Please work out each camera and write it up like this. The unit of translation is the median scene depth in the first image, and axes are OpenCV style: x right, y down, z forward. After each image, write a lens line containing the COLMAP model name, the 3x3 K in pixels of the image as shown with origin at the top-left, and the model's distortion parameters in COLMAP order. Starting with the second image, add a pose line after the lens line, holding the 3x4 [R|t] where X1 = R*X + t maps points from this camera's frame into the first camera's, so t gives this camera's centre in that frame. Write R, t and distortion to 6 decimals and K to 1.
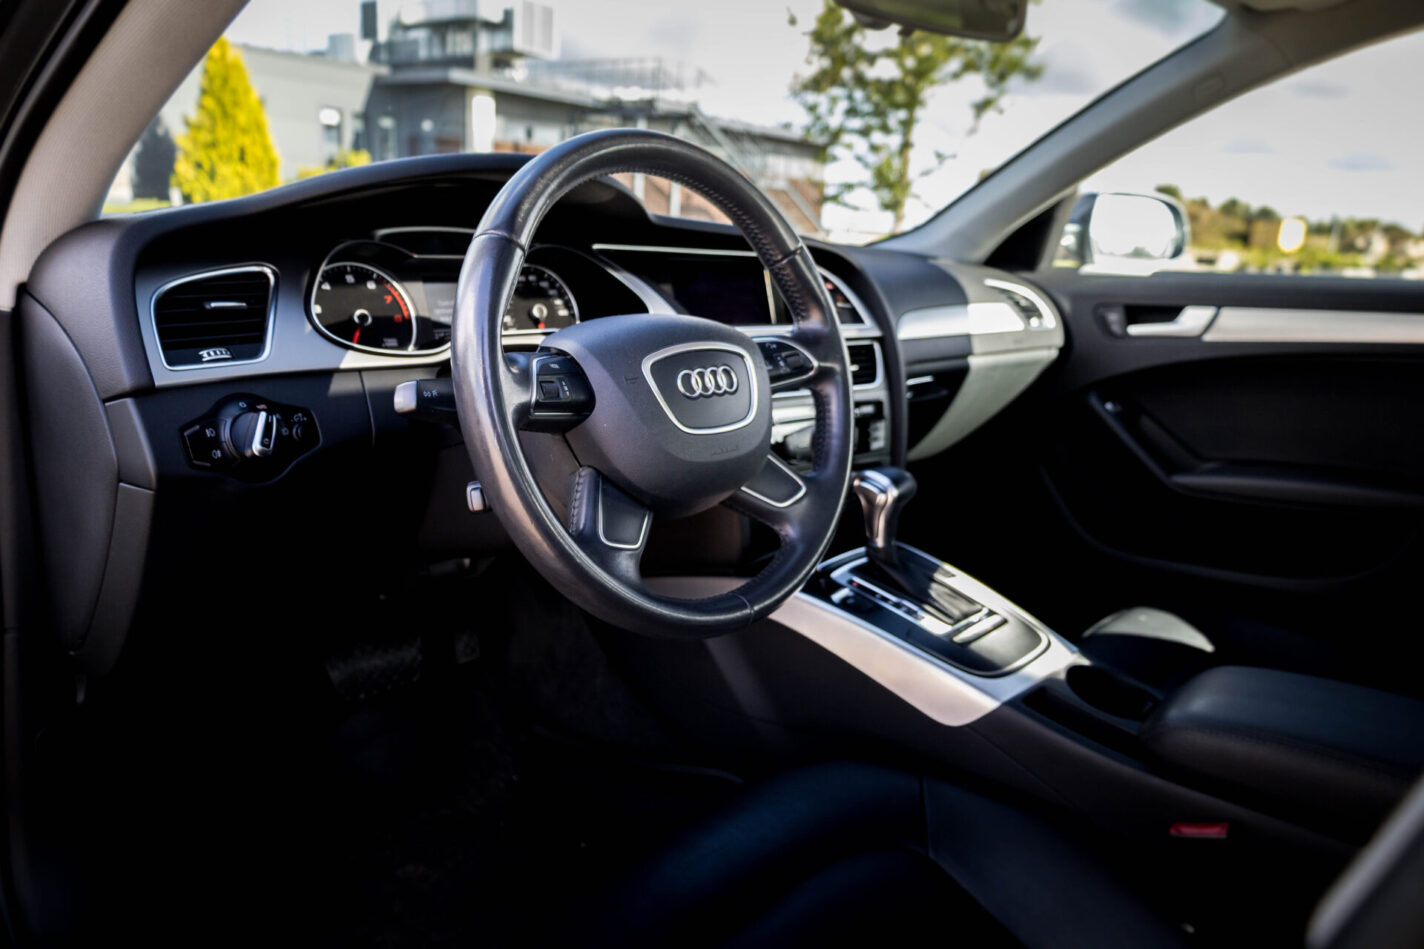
lens RADIAL K [[917.9, 0, 708.4], [0, 917.9, 482.0], [0, 0, 1]] dist [0.030240, 0.011247]
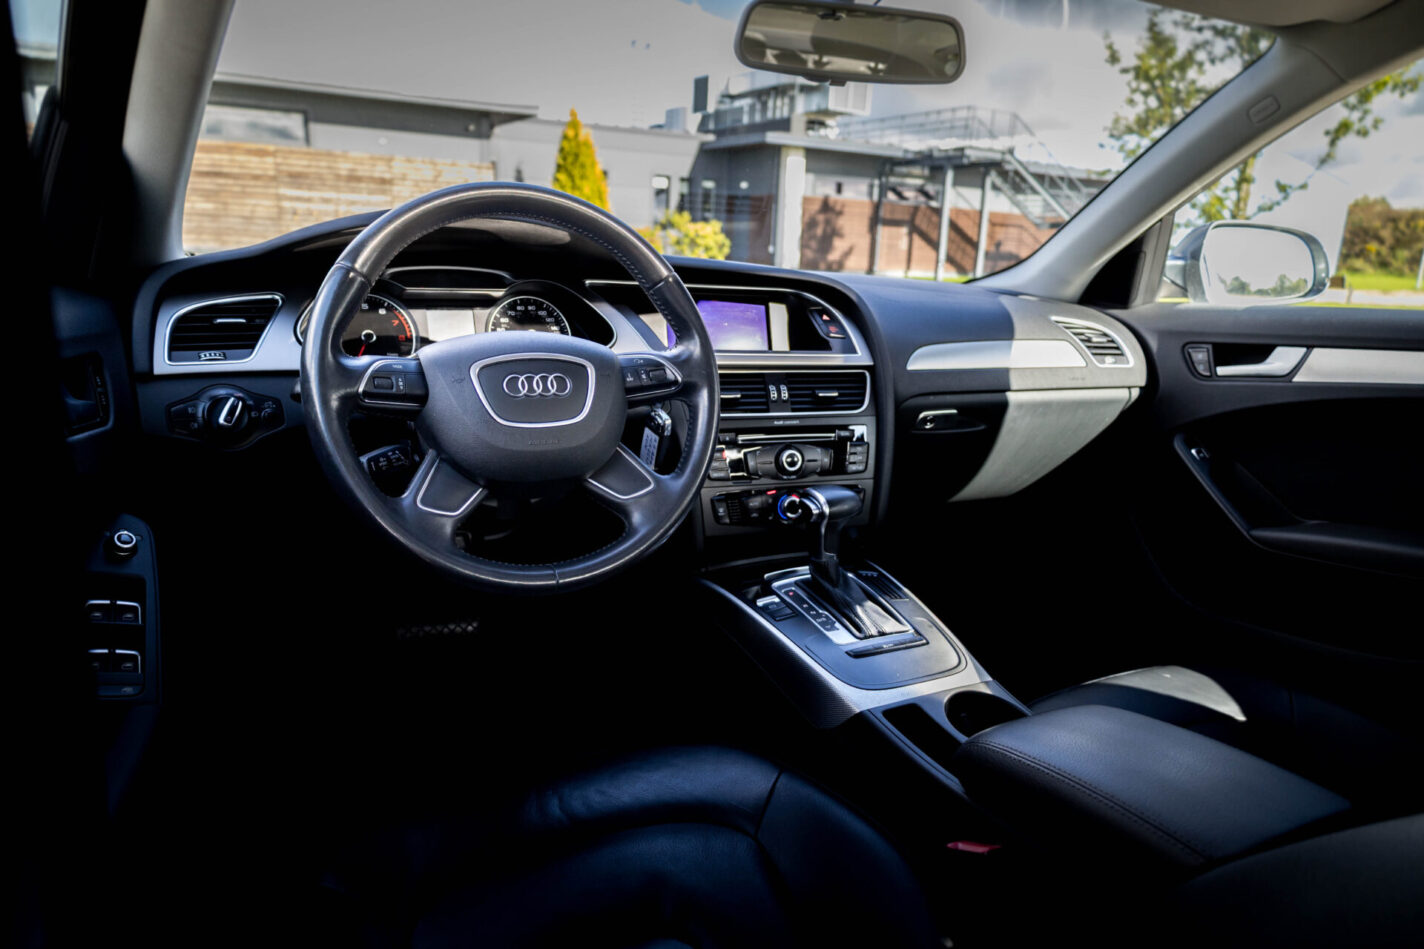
lens RADIAL K [[917.9, 0, 701.1], [0, 917.9, 476.1], [0, 0, 1]] dist [0.030240, 0.011247]
pose [[0.946974, 0.057407, -0.316139, 0.254939], [-0.075362, 0.996147, -0.044854, 0.020357], [0.312346, 0.066301, 0.947652, -0.029309]]
